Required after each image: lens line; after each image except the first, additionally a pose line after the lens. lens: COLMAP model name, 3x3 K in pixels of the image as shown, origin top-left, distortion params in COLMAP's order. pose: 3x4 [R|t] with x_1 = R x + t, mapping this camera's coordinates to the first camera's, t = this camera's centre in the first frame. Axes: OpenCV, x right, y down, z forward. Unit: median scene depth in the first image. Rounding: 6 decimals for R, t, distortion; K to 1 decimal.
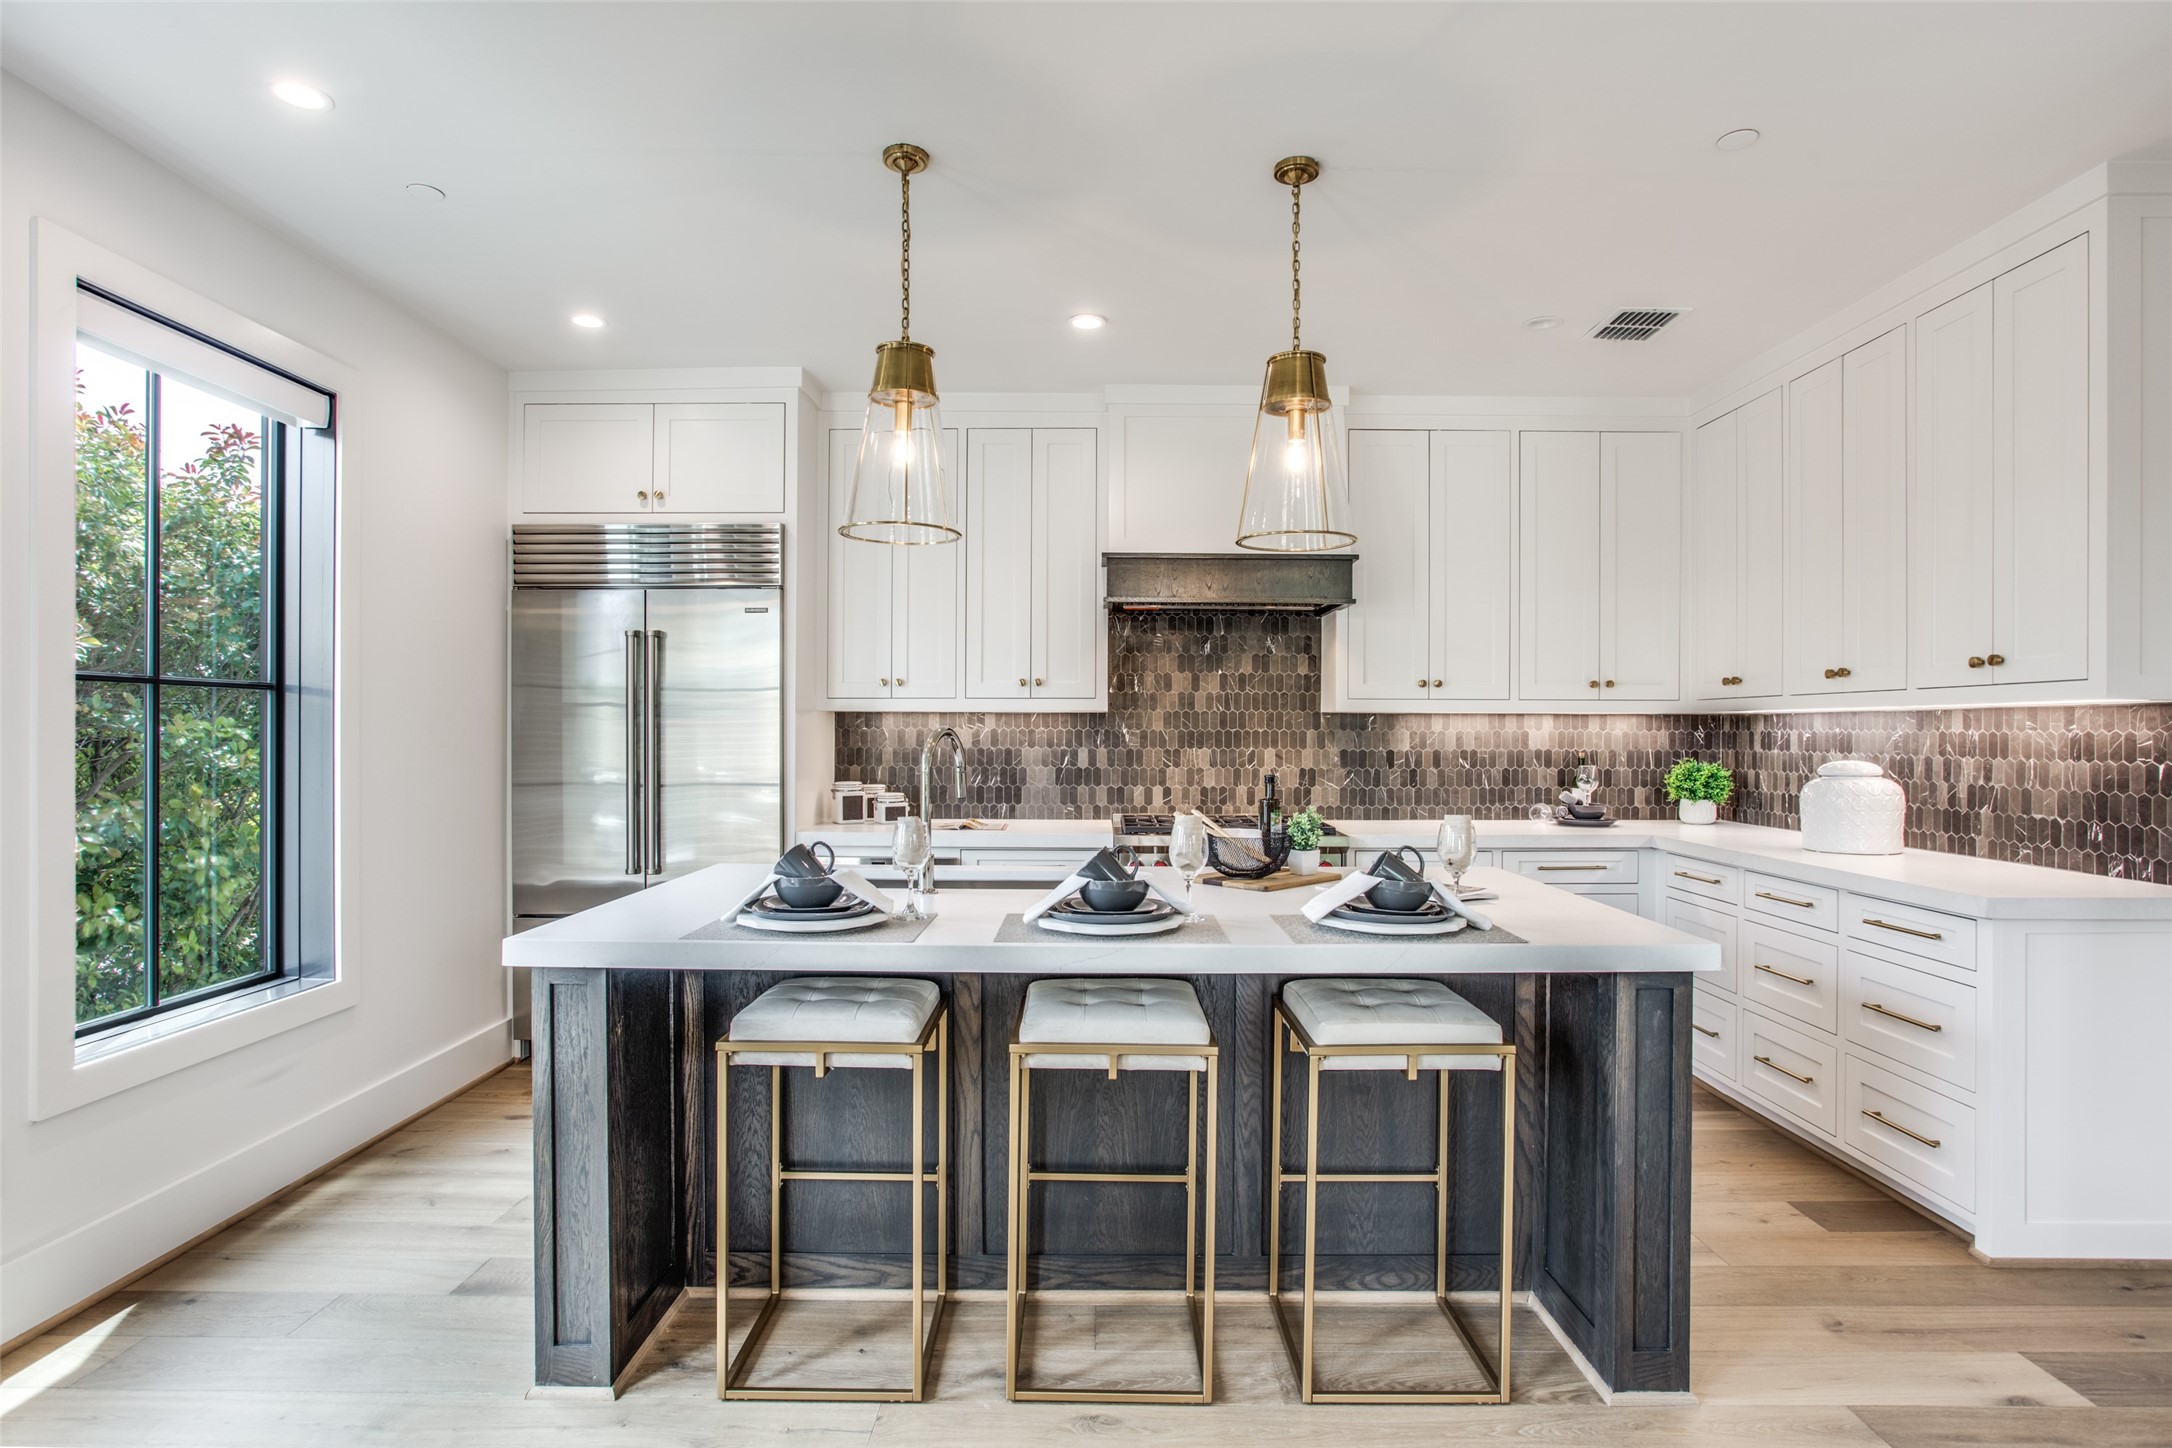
lens RADIAL K [[1101.3, 0, 1080.5], [0, 1101.3, 730.3], [0, 0, 1]] dist [-0.048952, 0.024289]
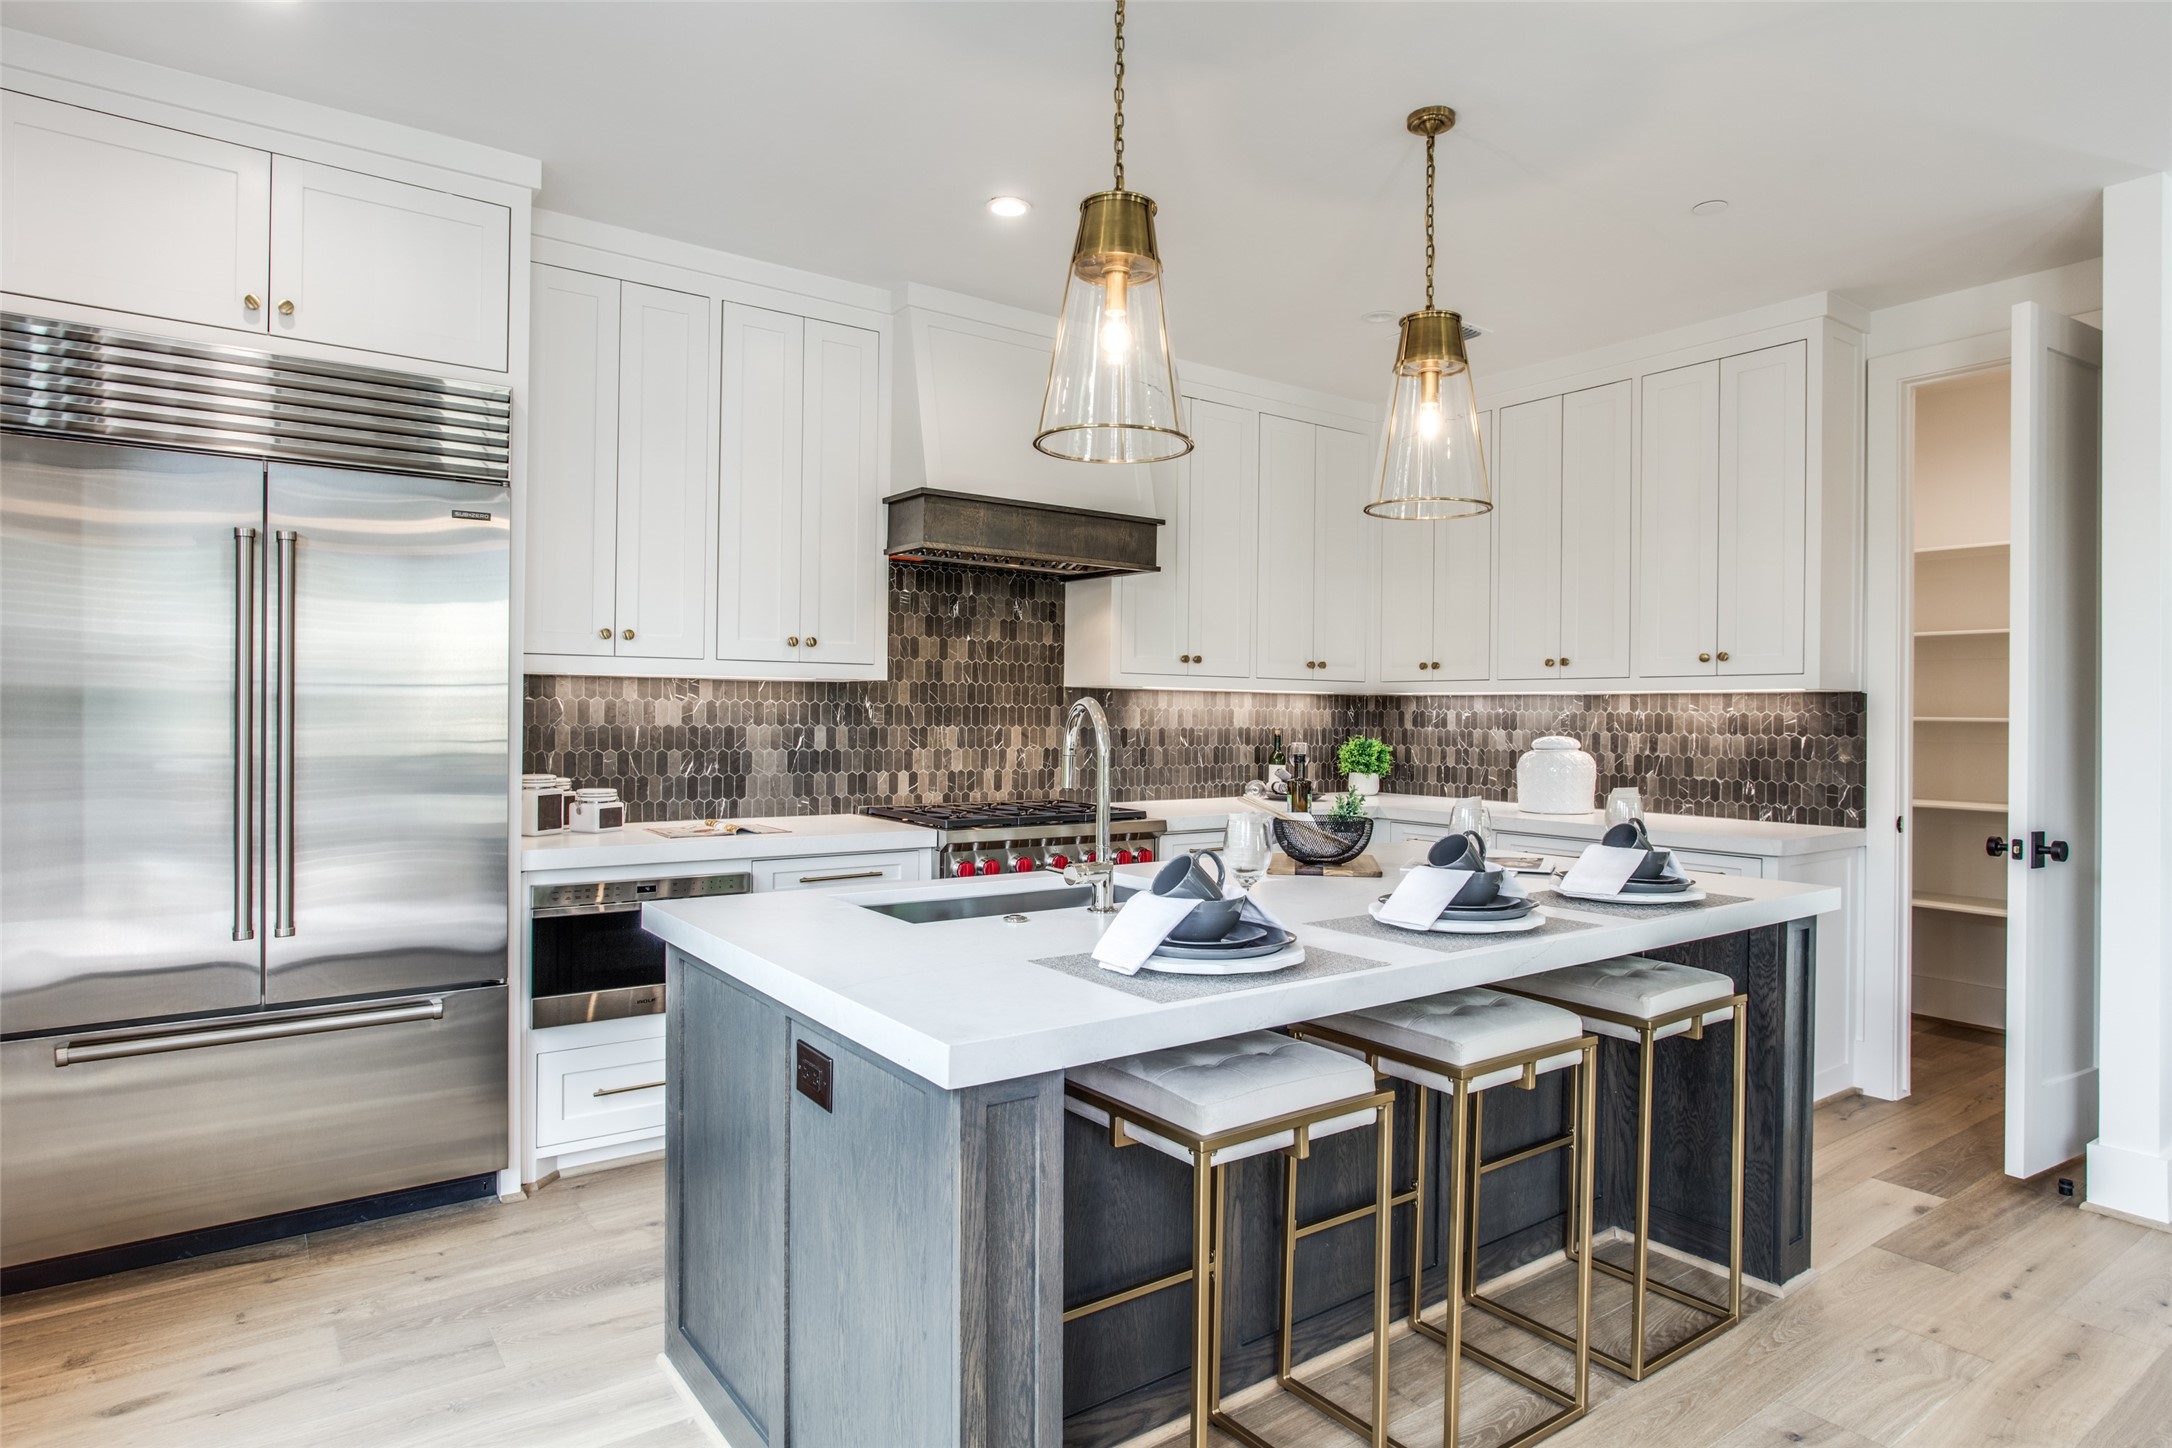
lens RADIAL K [[1201.4, 0, 1071.0], [0, 1201.4, 720.1], [0, 0, 1]] dist [-0.033372, 0.016740]
pose [[0.808639, 0.002421, 0.588300, -0.370970], [-0.008198, 0.999941, 0.007153, 0.004161], [-0.588248, -0.010607, 0.808611, 0.186922]]
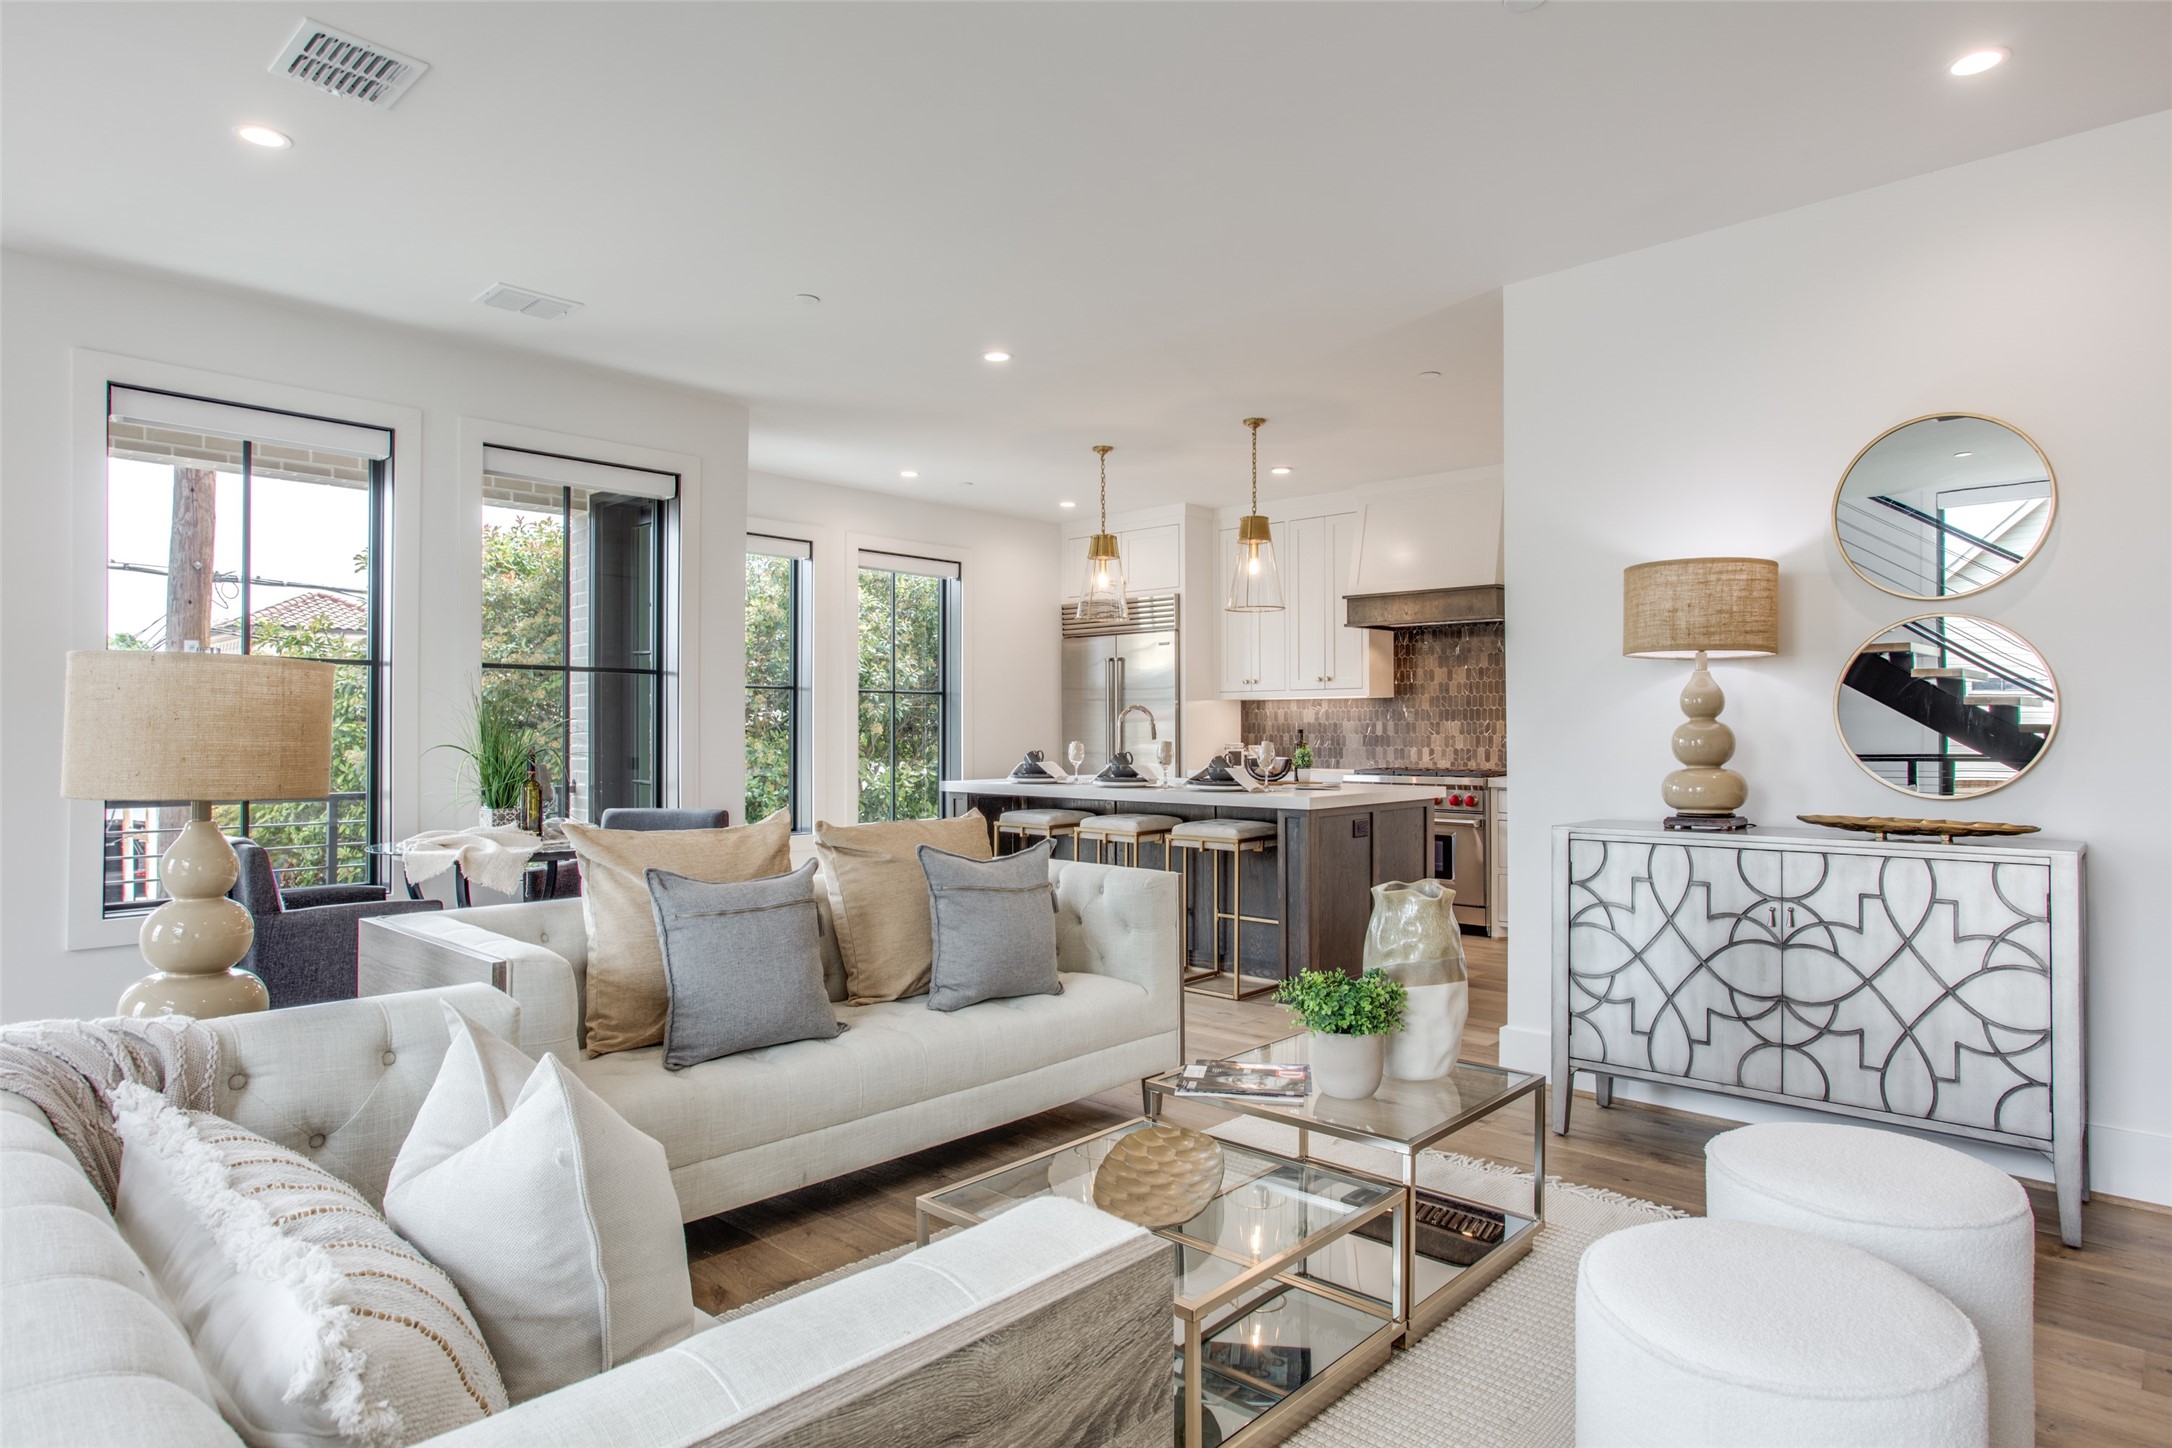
lens RADIAL K [[1201.4, 0, 1093.6], [0, 1201.4, 716.5], [0, 0, 1]] dist [-0.033372, 0.016740]
pose [[0.749895, -0.010543, -0.661473, 0.792109], [0.004285, 0.999929, -0.011079, 0.025699], [0.661543, 0.005474, 0.749887, -0.468079]]
